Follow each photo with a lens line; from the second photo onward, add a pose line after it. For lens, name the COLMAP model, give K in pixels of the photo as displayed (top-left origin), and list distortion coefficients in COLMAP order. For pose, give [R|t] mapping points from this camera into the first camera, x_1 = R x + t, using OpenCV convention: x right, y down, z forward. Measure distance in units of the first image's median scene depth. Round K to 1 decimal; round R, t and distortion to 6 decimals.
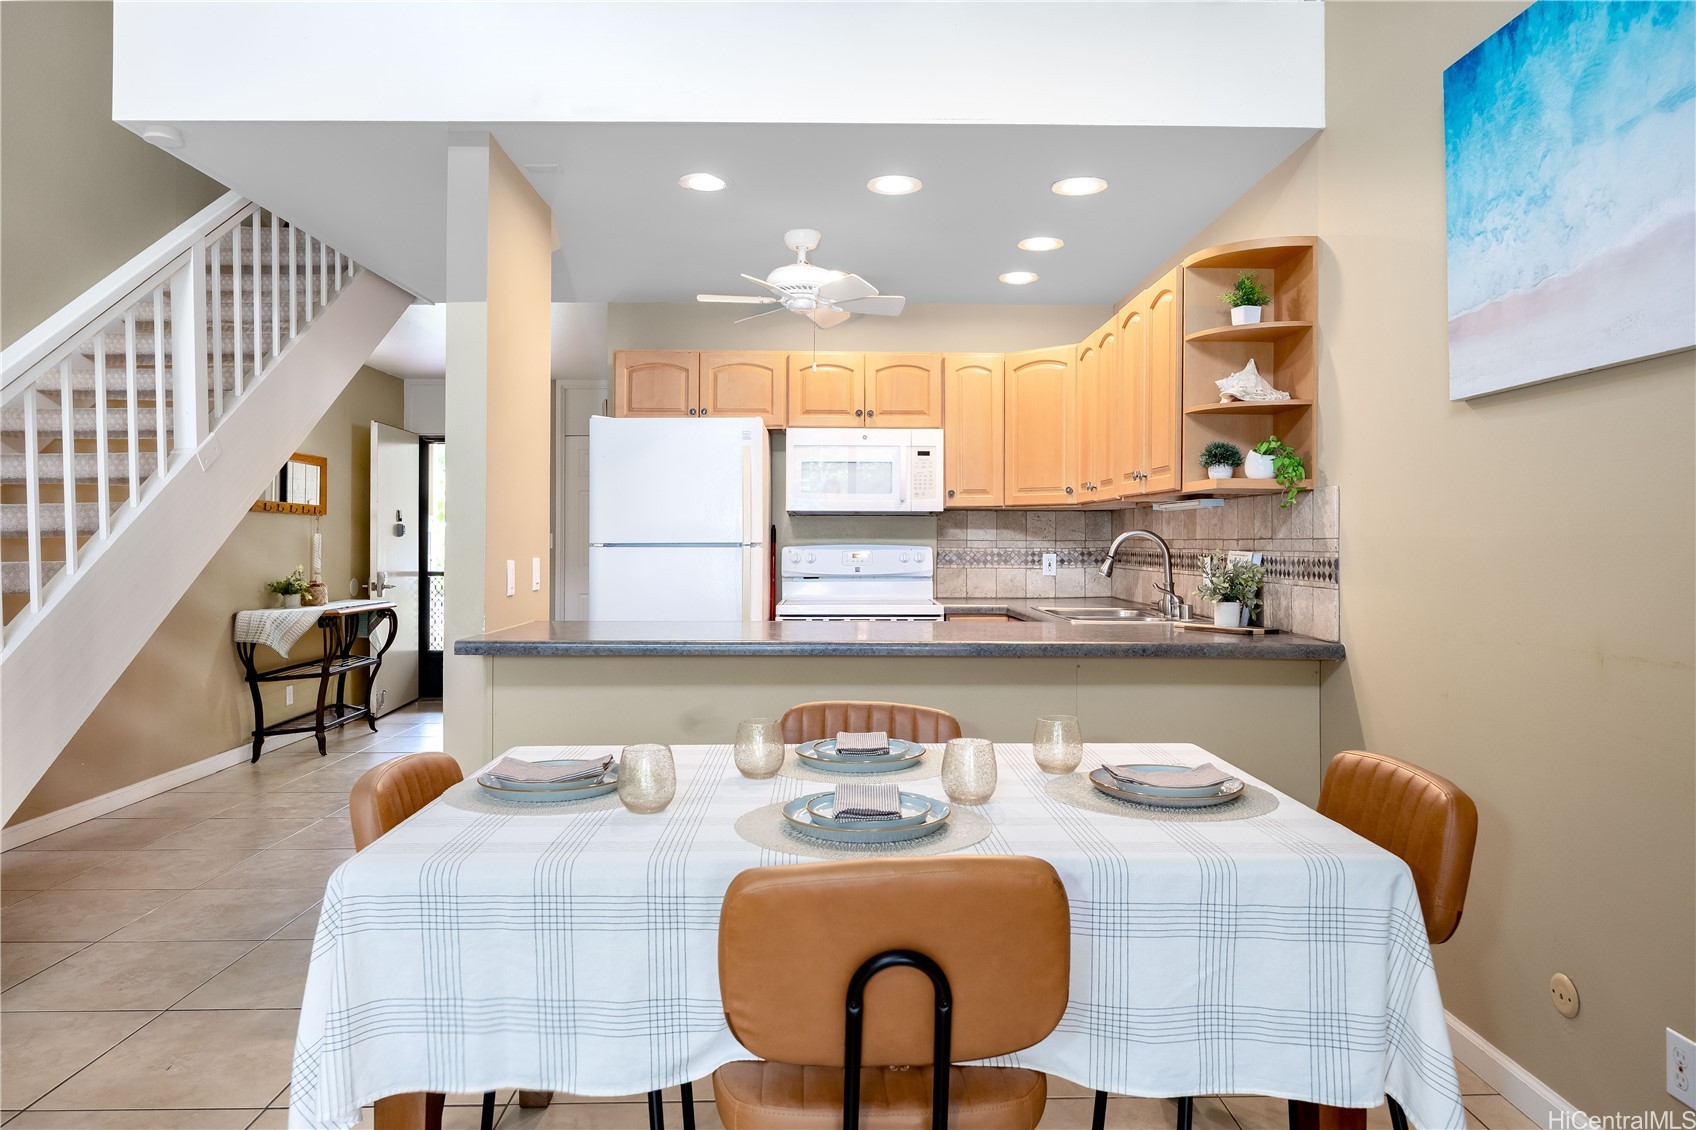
lens RADIAL K [[1076.1, 0, 867.3], [0, 1076.1, 563.9], [0, 0, 1]] dist [-0.054952, 0.000189]
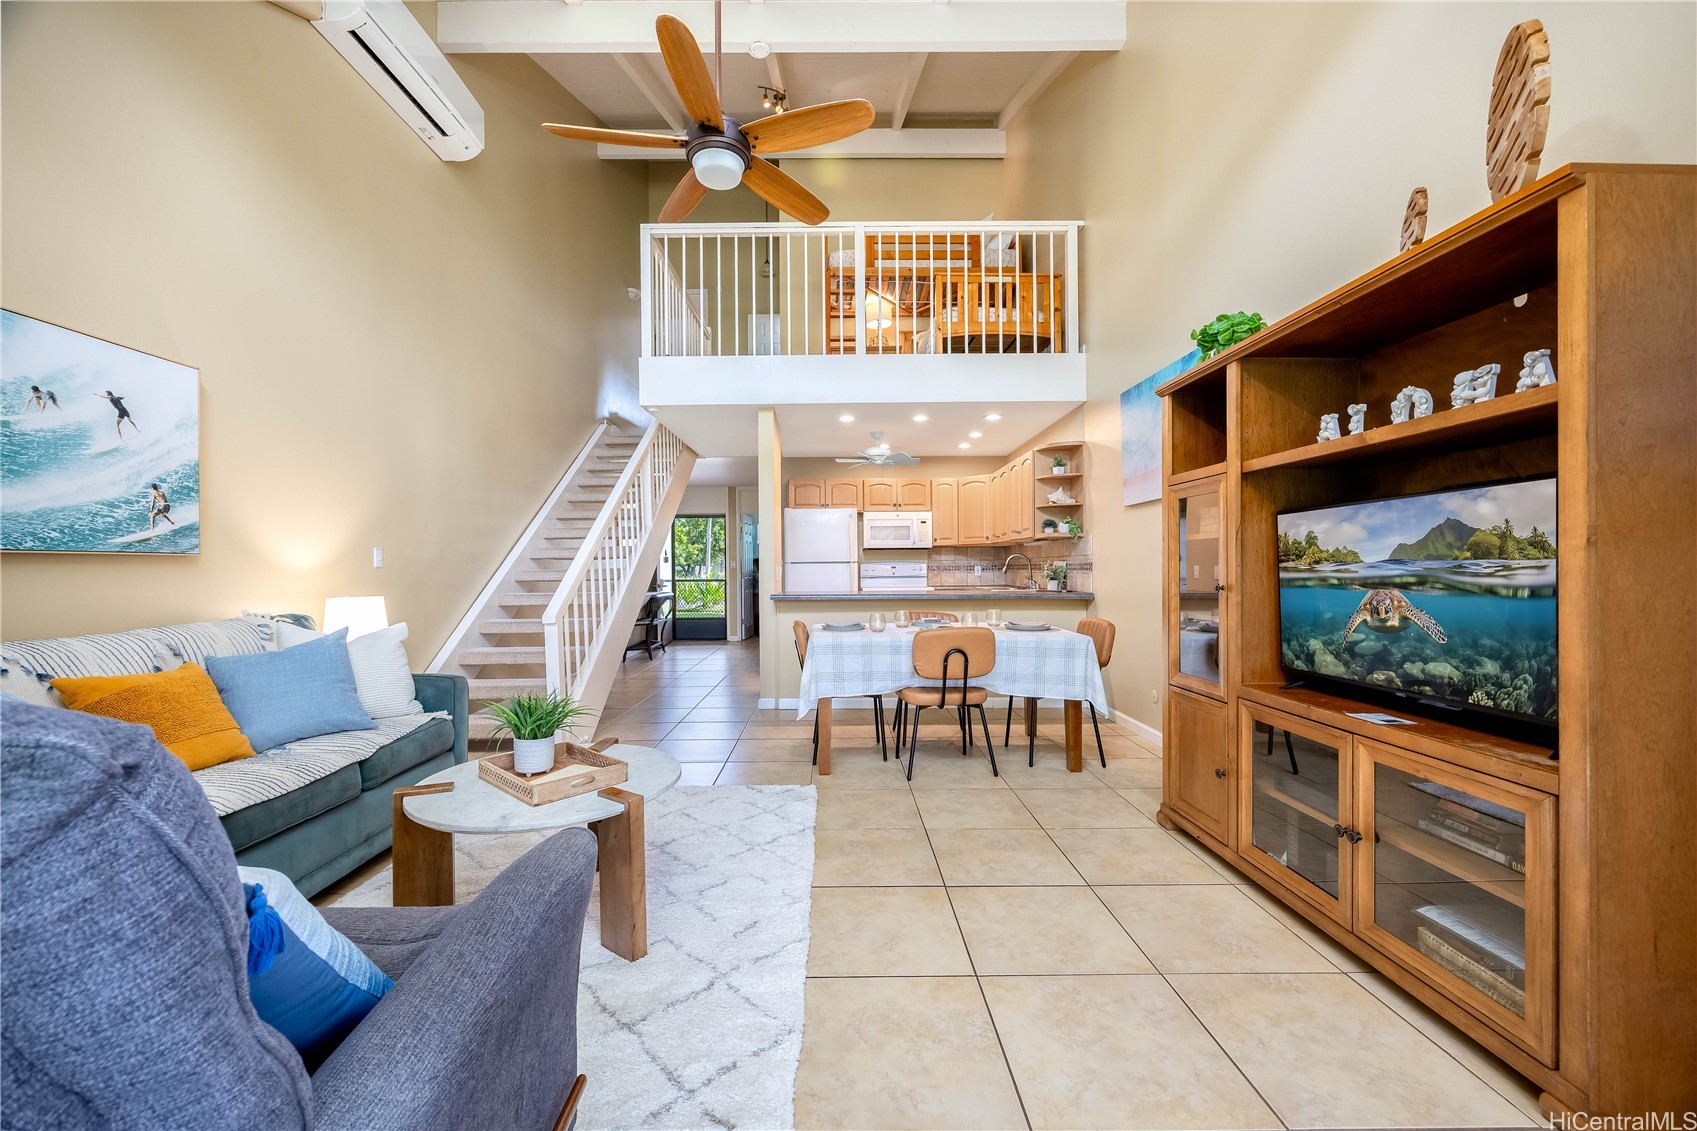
lens RADIAL K [[649.0, 0, 841.3], [0, 649.0, 569.4], [0, 0, 1]] dist [-0.001979, -0.000227]
pose [[0.999783, -0.004267, -0.020375, -0.096471], [0.003827, 0.999760, -0.021581, 0.028126], [0.020462, 0.021499, 0.999559, -0.394650]]
